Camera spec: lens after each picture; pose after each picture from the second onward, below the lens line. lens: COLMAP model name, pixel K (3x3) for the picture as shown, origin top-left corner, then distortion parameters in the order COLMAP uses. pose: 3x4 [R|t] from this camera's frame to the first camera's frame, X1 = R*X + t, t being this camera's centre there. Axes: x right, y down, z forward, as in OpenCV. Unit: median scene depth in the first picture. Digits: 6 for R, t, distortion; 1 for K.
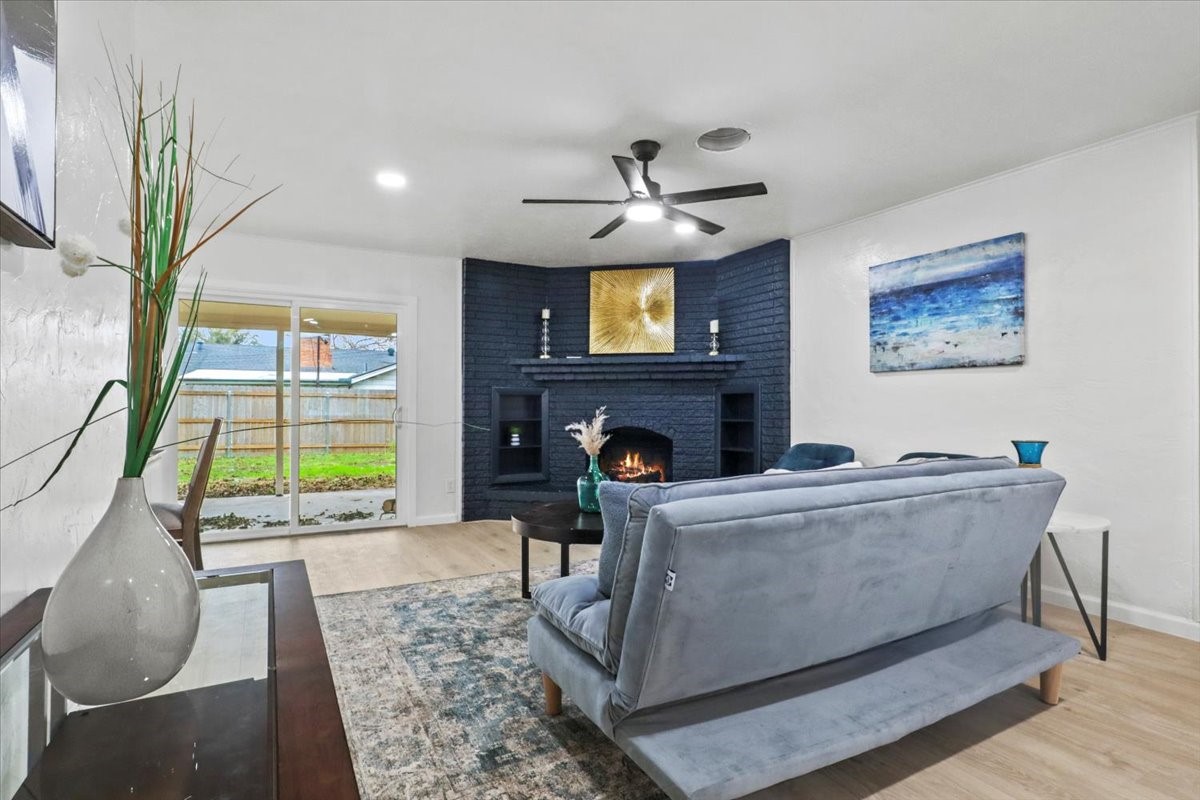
lens RADIAL K [[607.1, 0, 599.5], [0, 607.1, 401.7], [0, 0, 1]] dist [-0.035489, 0.016926]
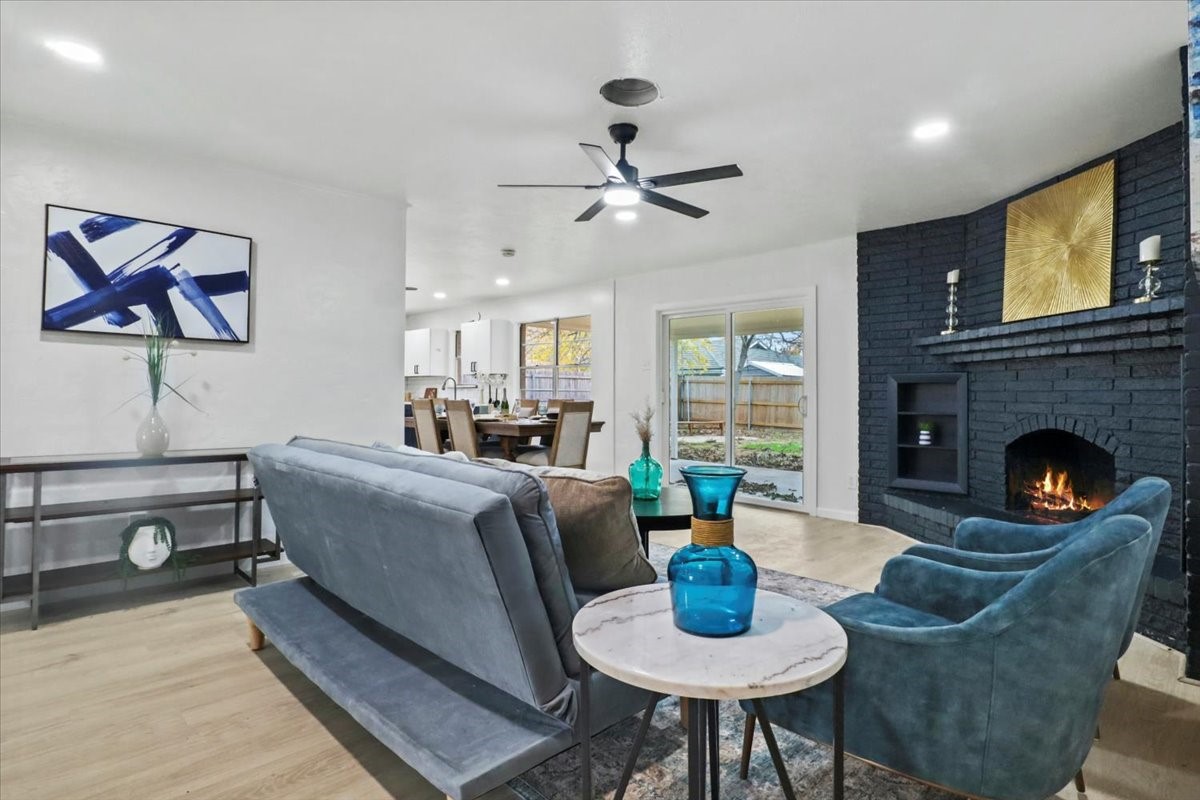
lens RADIAL K [[614.7, 0, 598.4], [0, 614.7, 385.1], [0, 0, 1]] dist [-0.014794, 0.000511]
pose [[0.266563, -0.010075, -0.963765, 0.580907], [-0.003371, 0.999930, -0.011385, 0.003343], [0.963812, 0.006284, 0.266510, 0.391581]]
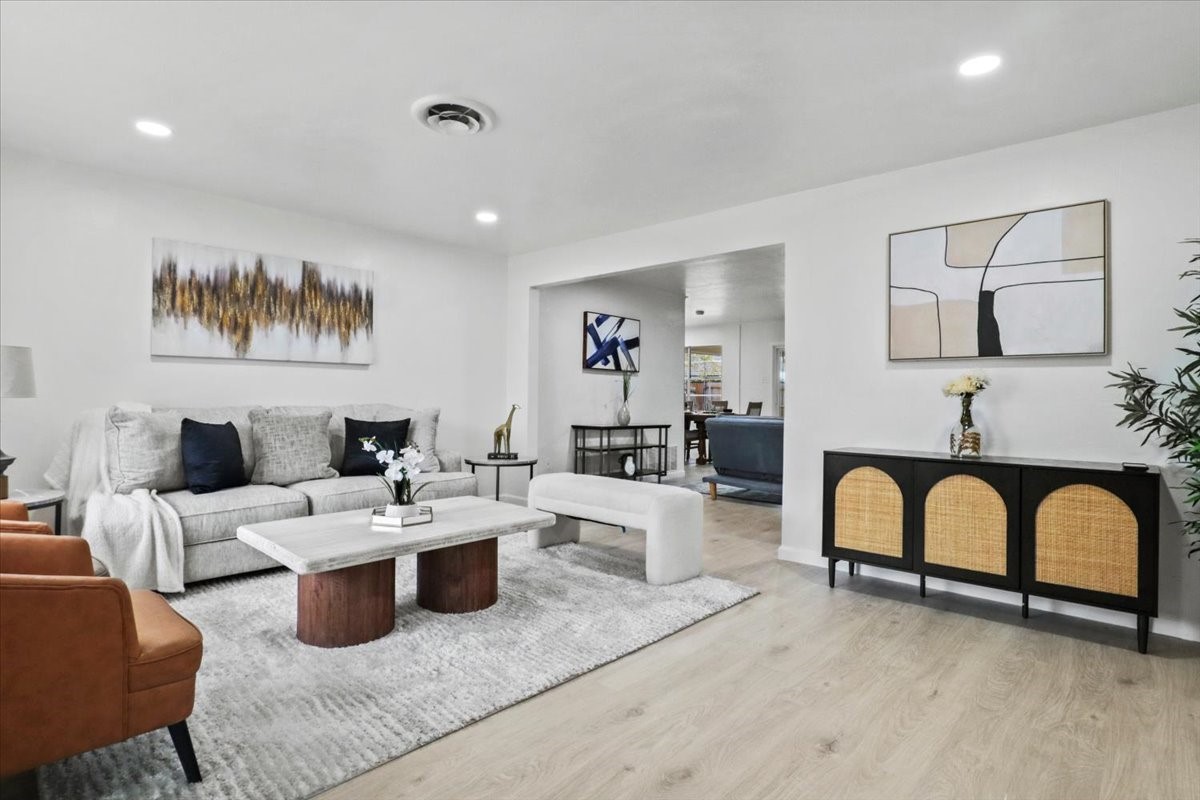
lens RADIAL K [[614.7, 0, 598.4], [0, 614.7, 385.1], [0, 0, 1]] dist [-0.014794, 0.000511]
pose [[0.314192, -0.009556, -0.949311, 1.118566], [-0.010339, 0.999856, -0.013486, -0.000562], [0.949303, 0.014052, 0.314048, -0.331621]]
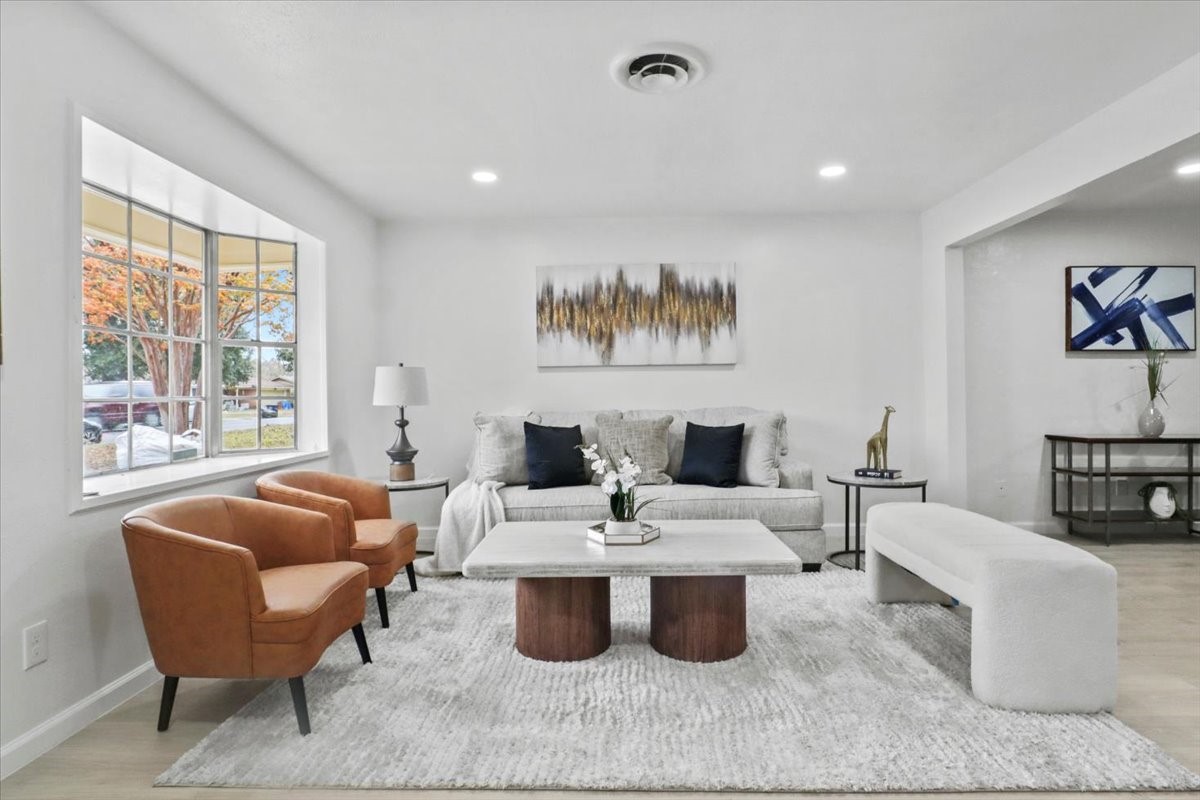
lens RADIAL K [[653.1, 0, 603.9], [0, 653.1, 388.8], [0, 0, 1]] dist [-0.031061, 0.017352]
pose [[-0.493838, -0.000490, -0.869554, 1.005767], [0.014061, 0.999865, -0.008549, -0.001034], [0.869440, -0.016448, -0.493764, -0.079103]]
